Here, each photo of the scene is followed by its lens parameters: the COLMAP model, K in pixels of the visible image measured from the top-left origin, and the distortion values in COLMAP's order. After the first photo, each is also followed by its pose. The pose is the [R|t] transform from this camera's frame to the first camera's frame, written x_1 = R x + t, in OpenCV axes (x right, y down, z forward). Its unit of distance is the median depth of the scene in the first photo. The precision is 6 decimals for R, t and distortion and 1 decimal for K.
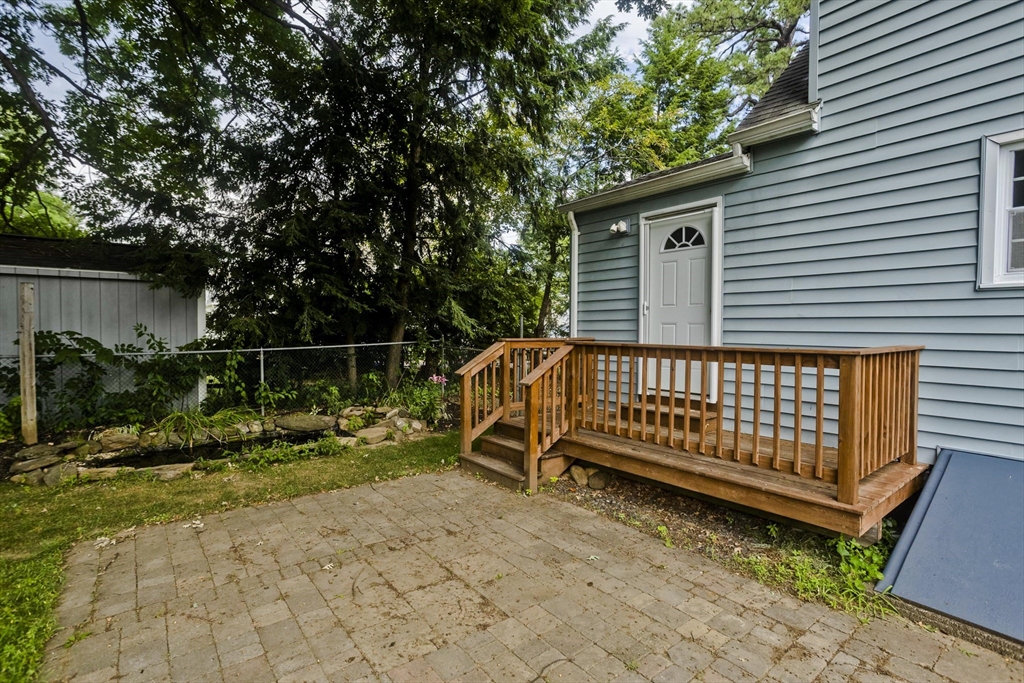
lens RADIAL K [[489.4, 0, 513.3], [0, 489.4, 340.0], [0, 0, 1]] dist [-0.018417, 0.003898]
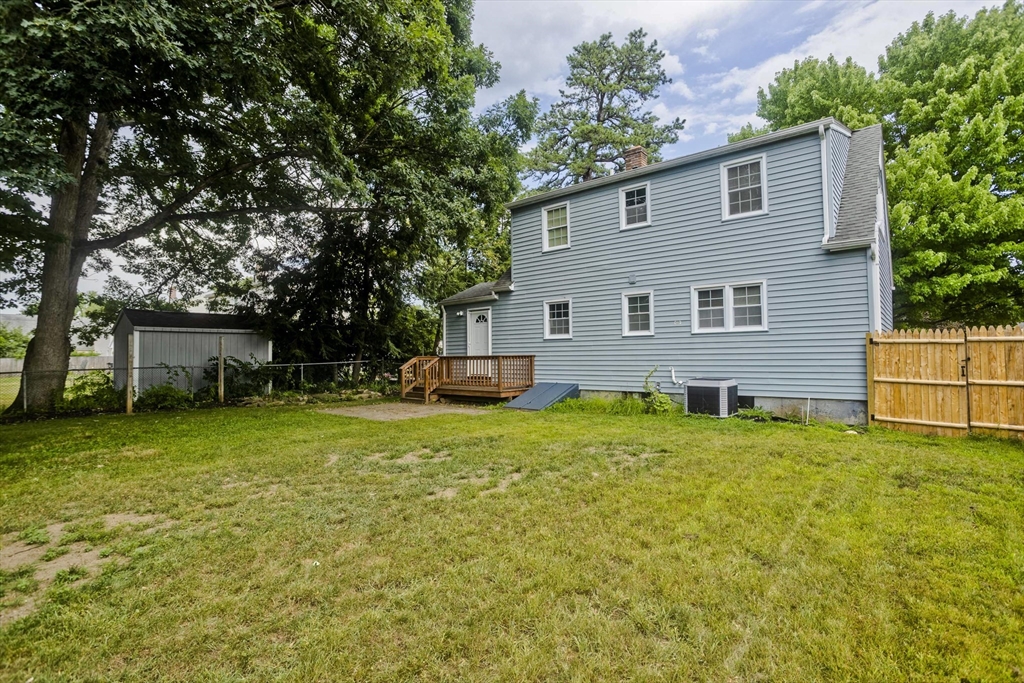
lens RADIAL K [[489.4, 0, 512.6], [0, 489.4, 342.3], [0, 0, 1]] dist [-0.018417, 0.003898]
pose [[0.980707, -0.008062, 0.195315, -0.025995], [0.018793, 0.998409, -0.053154, 0.084182], [-0.194576, 0.055799, 0.979299, -1.921777]]
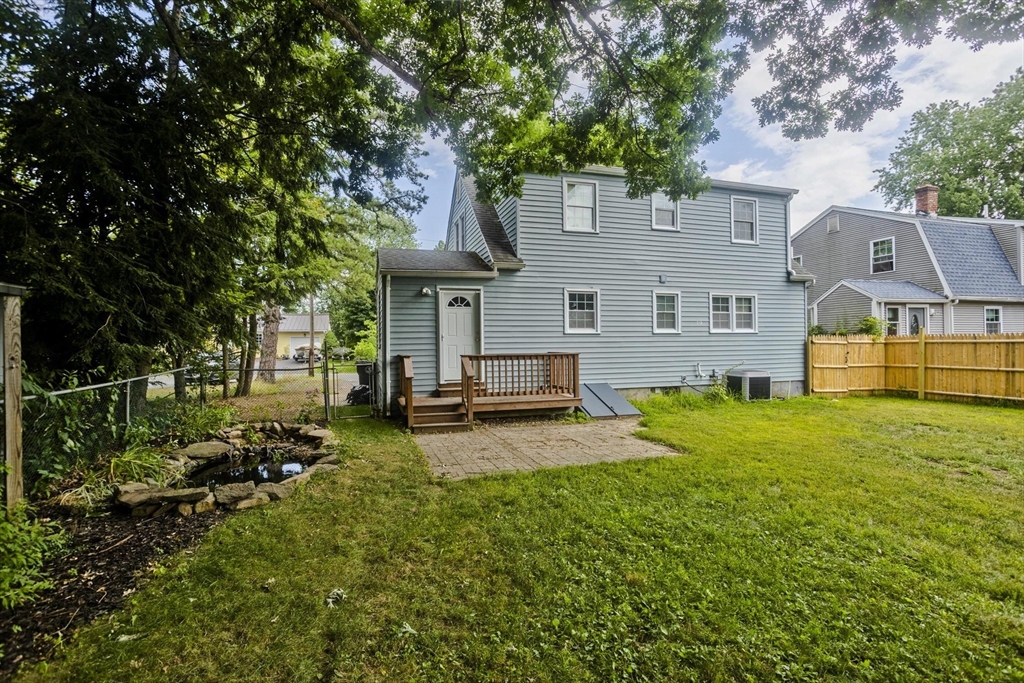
lens RADIAL K [[489.4, 0, 512.7], [0, 489.4, 340.9], [0, 0, 1]] dist [-0.018417, 0.003898]
pose [[0.351152, -0.005708, 0.936301, -1.557037], [0.035196, 0.999355, -0.007107, -0.031788], [-0.935657, 0.035450, 0.351127, 0.118319]]
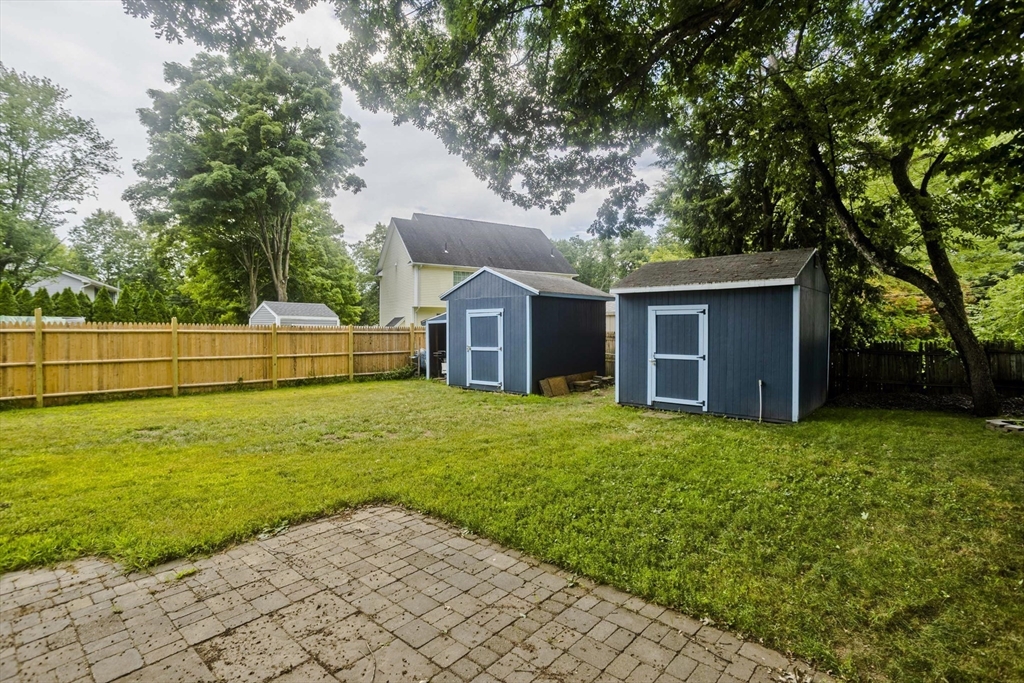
lens RADIAL K [[489.4, 0, 509.4], [0, 489.4, 342.1], [0, 0, 1]] dist [-0.018417, 0.003898]
pose [[-0.984335, -0.005390, -0.176227, -0.229429], [-0.013957, 0.998778, 0.047414, -0.042070], [0.175756, 0.049131, -0.983207, 1.028747]]
